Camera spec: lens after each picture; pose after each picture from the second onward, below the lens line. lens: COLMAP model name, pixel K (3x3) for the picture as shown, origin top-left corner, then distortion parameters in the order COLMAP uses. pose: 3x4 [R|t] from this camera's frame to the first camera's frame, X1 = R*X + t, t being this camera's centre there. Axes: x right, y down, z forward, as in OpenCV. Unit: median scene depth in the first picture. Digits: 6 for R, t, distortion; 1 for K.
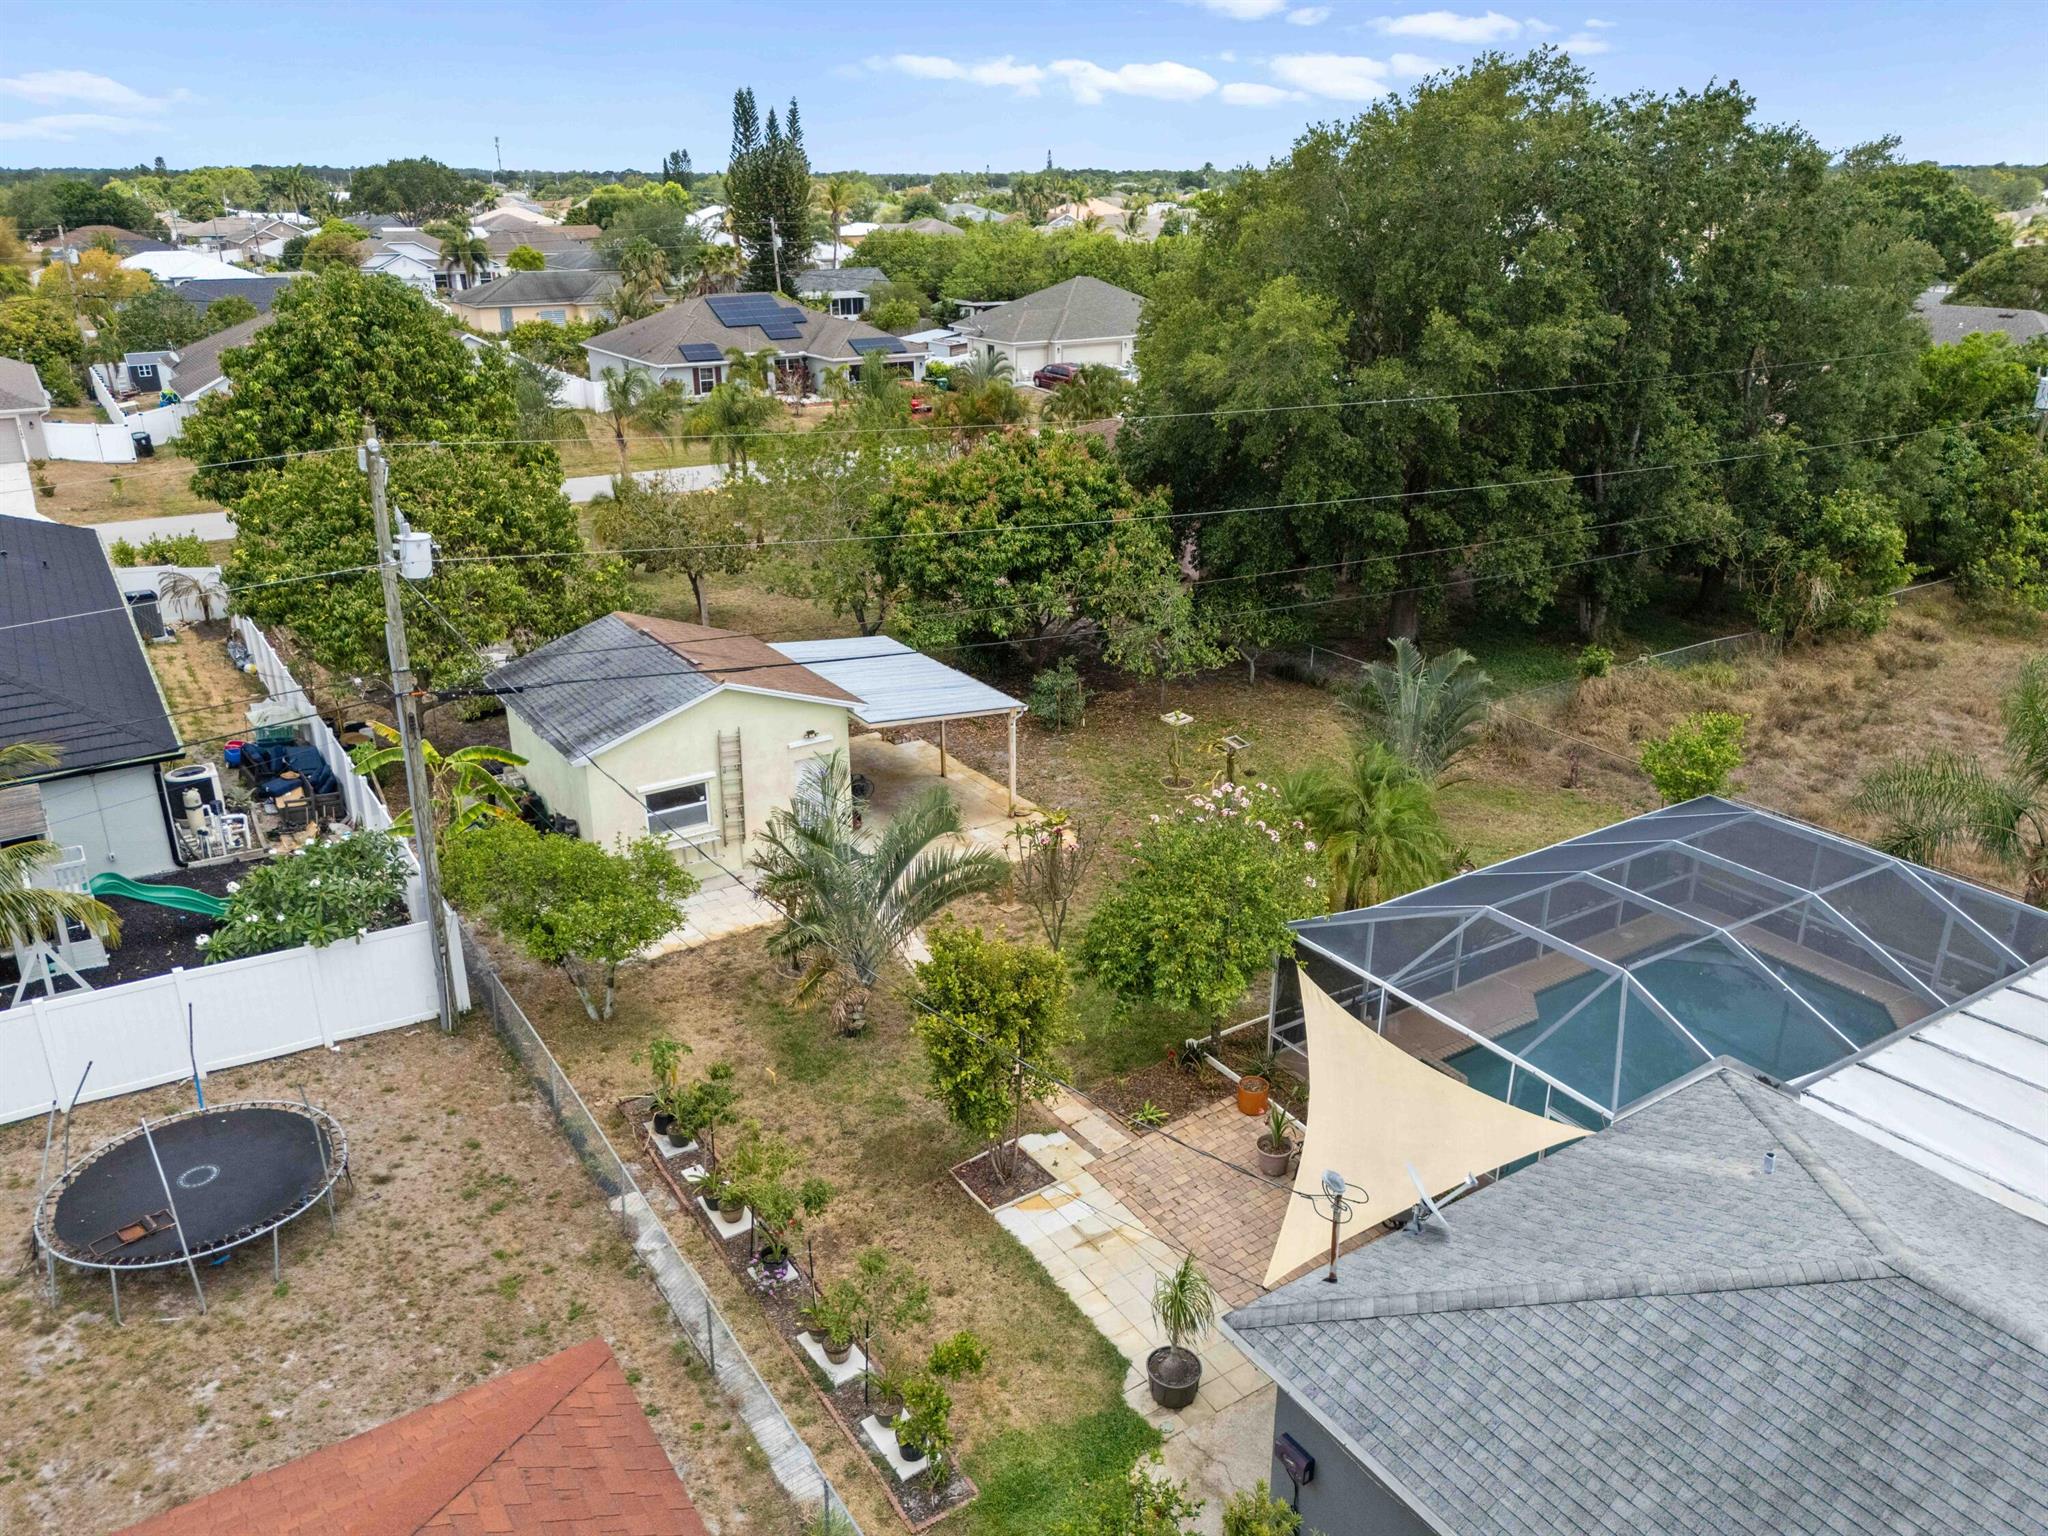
lens RADIAL K [[1510.5, 0, 1024.0], [0, 1510.5, 768.0], [0, 0, 1]] dist [0.032503, -0.000403]
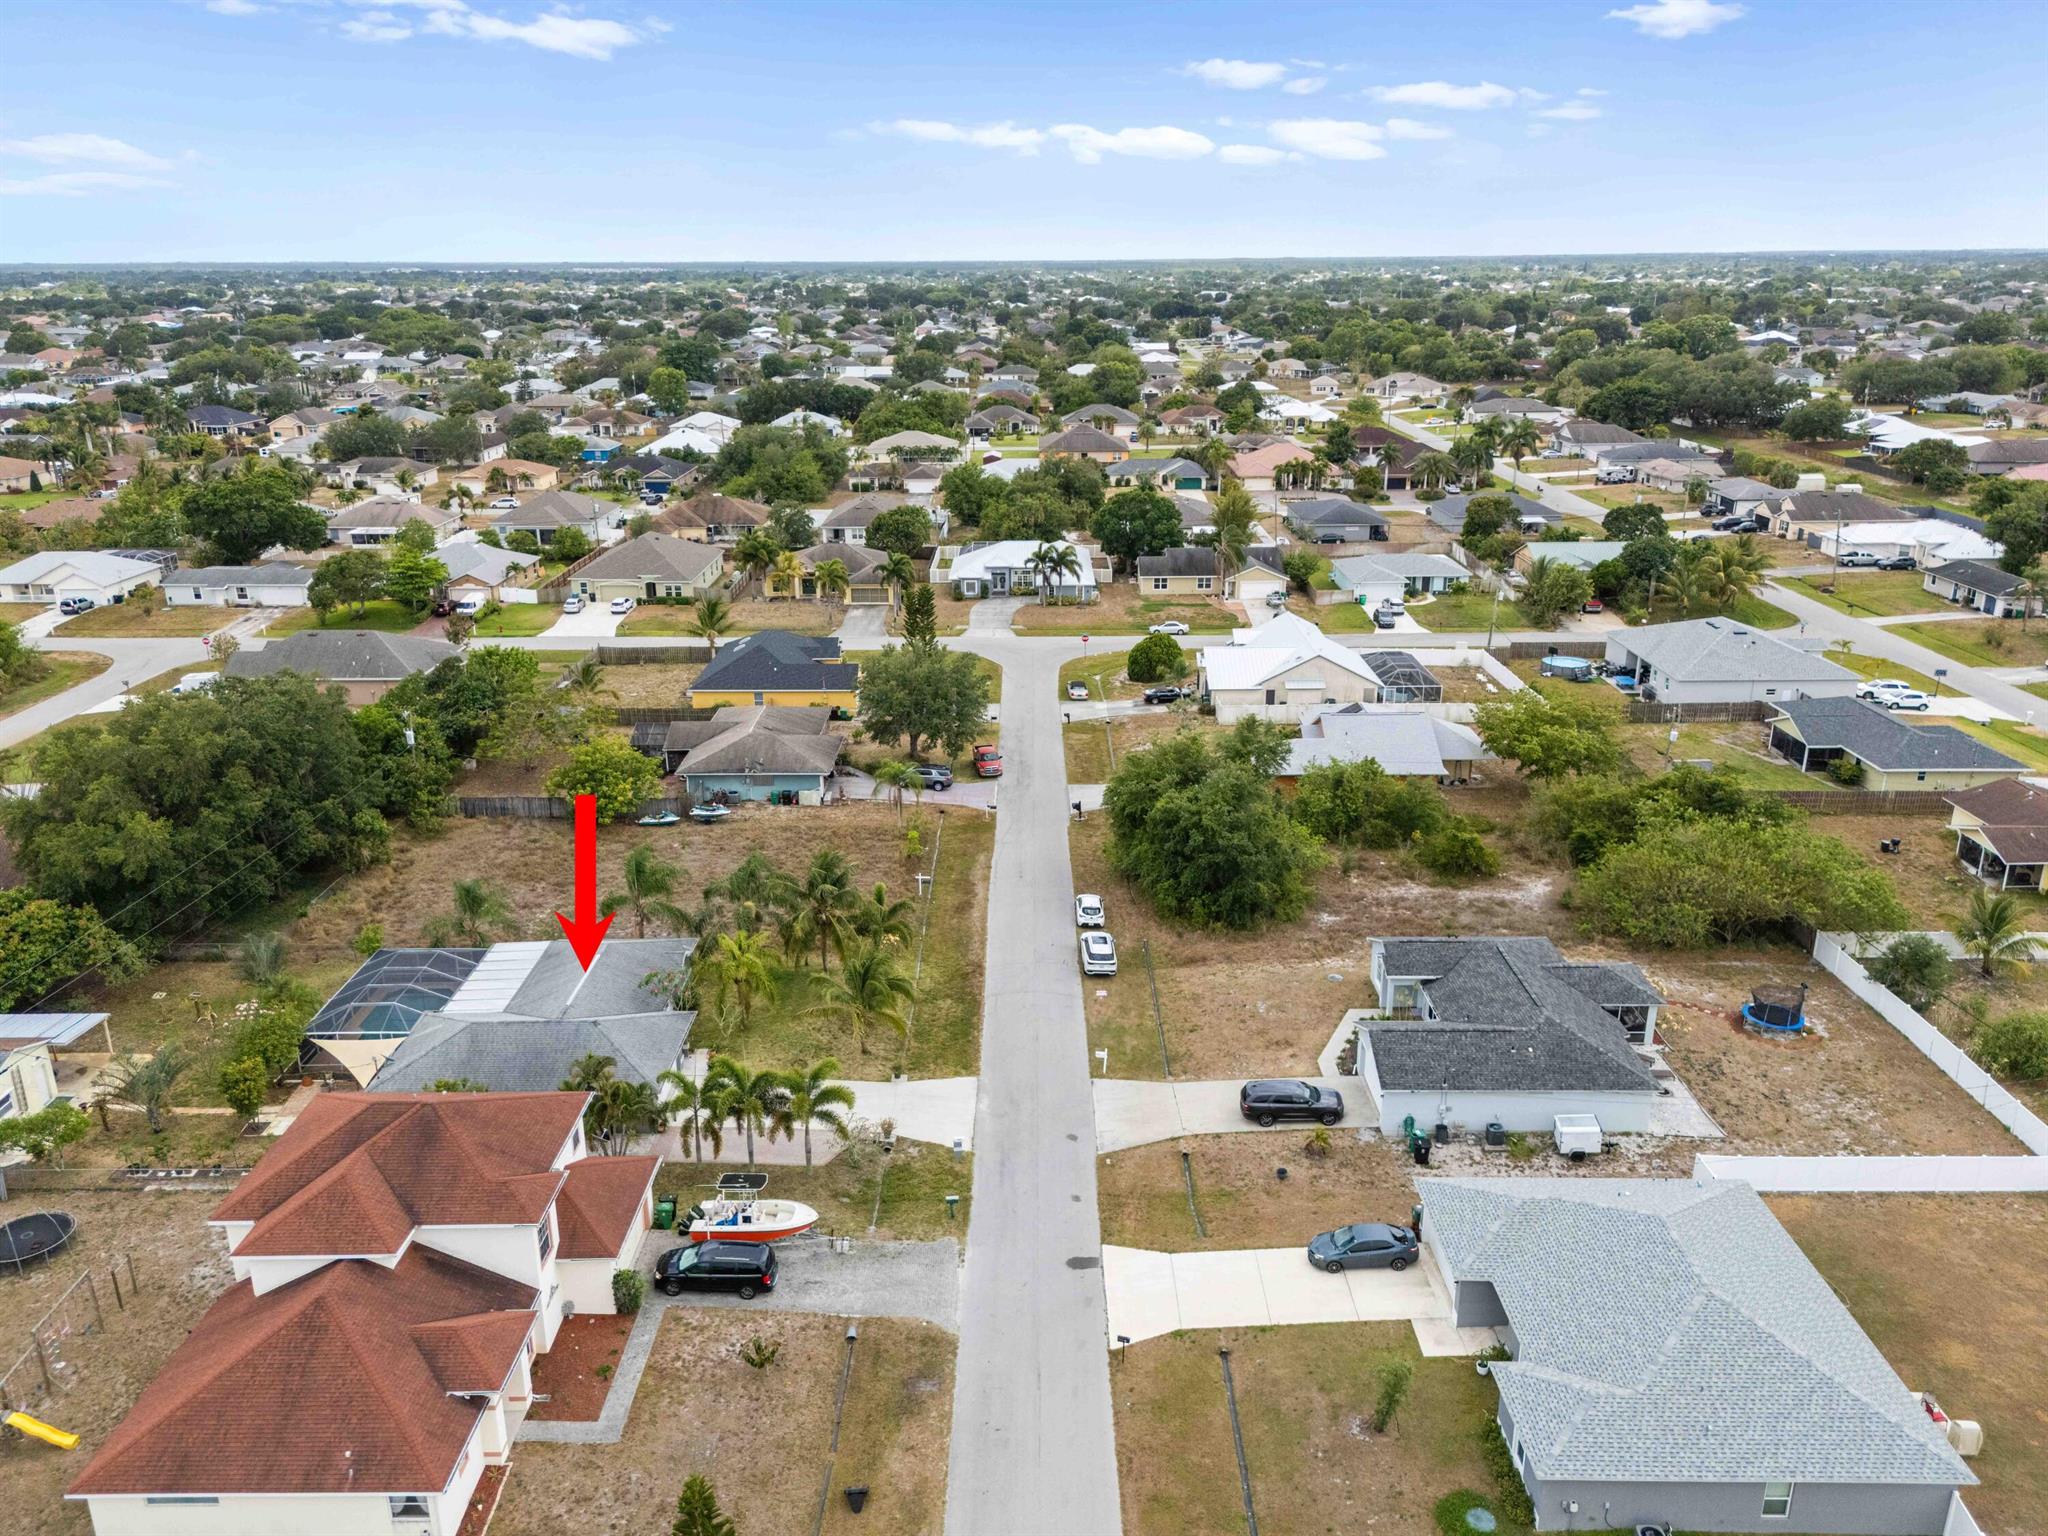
lens RADIAL K [[1510.5, 0, 1024.0], [0, 1510.5, 768.0], [0, 0, 1]] dist [0.032503, -0.000403]
pose [[0.545854, -0.269042, 0.793511, -1.308559], [0.307684, 0.945244, 0.108832, -0.288381], [-0.779342, 0.184744, 0.598745, -2.148855]]
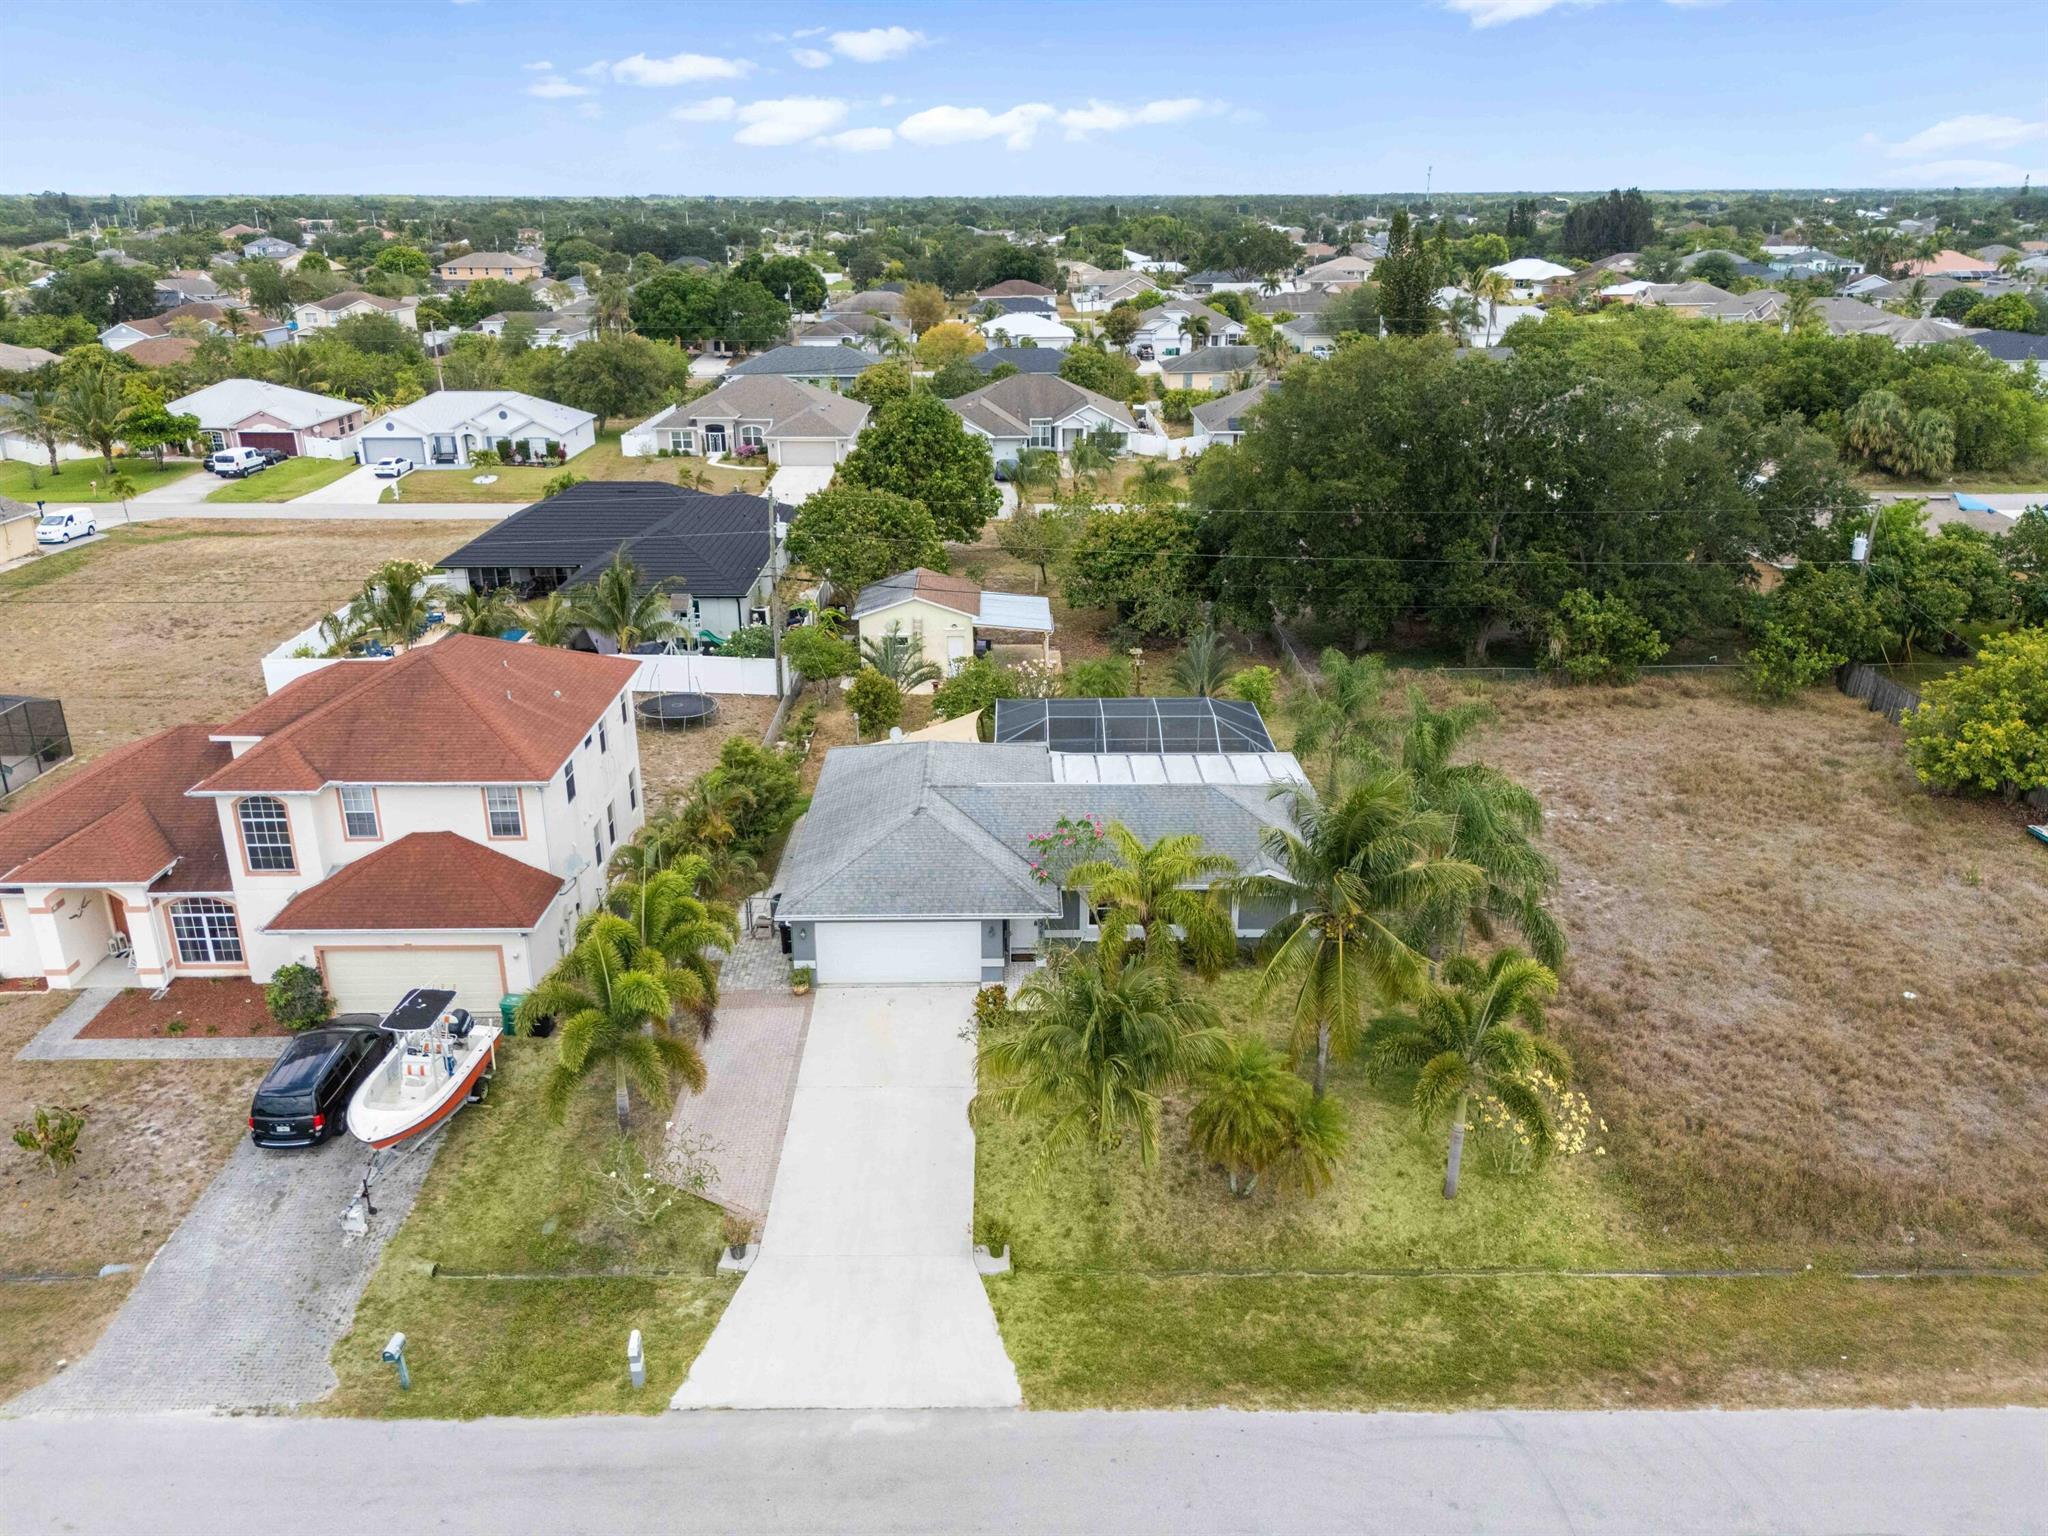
lens RADIAL K [[1510.5, 0, 1024.0], [0, 1510.5, 768.0], [0, 0, 1]] dist [0.032503, -0.000403]
pose [[0.846639, 0.187144, -0.498177, 1.363248], [-0.192517, 0.980431, 0.041130, 0.091809], [0.496125, 0.061085, 0.866100, -1.146174]]
